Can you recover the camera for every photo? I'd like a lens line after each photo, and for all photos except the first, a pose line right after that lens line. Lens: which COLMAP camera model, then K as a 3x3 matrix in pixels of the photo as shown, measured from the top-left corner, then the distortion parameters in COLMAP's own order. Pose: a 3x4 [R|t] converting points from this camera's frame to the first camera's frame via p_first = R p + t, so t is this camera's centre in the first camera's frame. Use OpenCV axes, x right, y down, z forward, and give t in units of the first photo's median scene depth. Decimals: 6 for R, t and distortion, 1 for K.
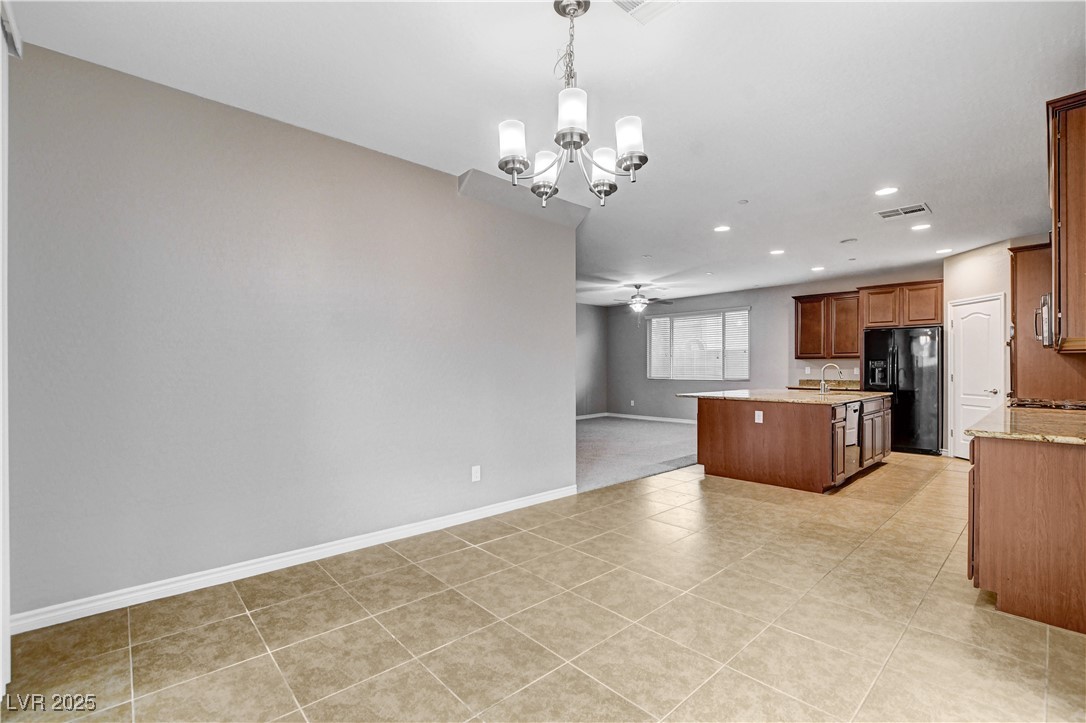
lens RADIAL K [[482.8, 0, 549.2], [0, 482.8, 363.7], [0, 0, 1]] dist [-0.019705, 0.002096]
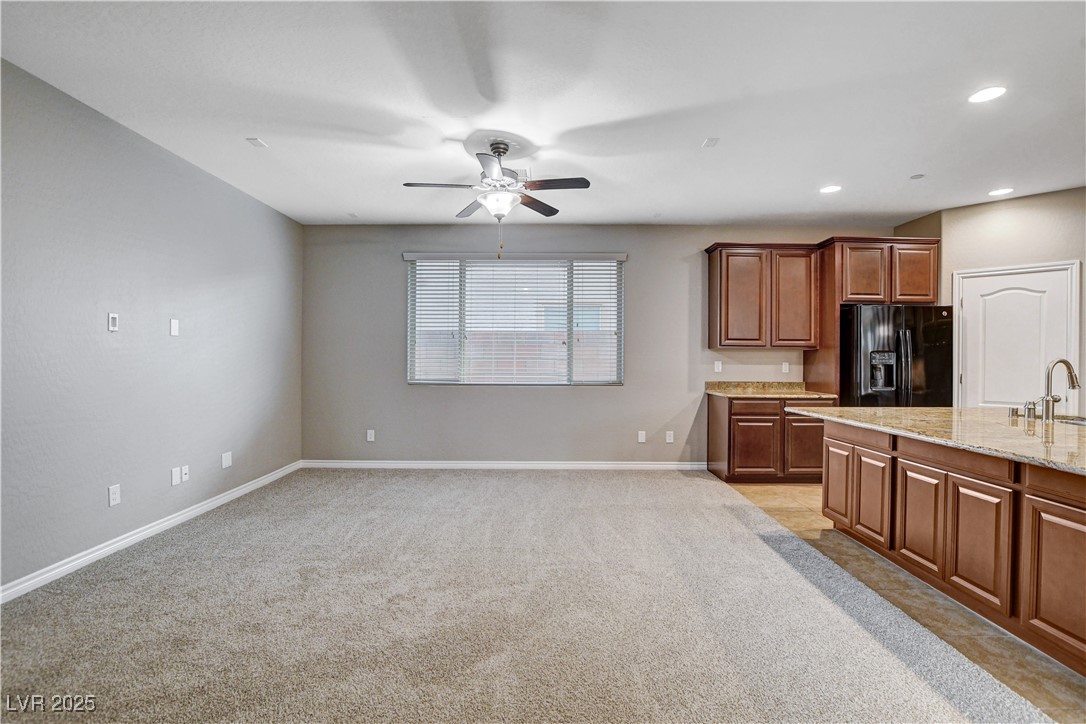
lens RADIAL K [[482.8, 0, 537.7], [0, 482.8, 359.4], [0, 0, 1]] dist [-0.019705, 0.002096]
pose [[0.678076, 0.005833, 0.734969, -0.071080], [-0.013340, 0.999901, 0.004373, 0.004476], [-0.734871, -0.012770, 0.678087, 0.653562]]
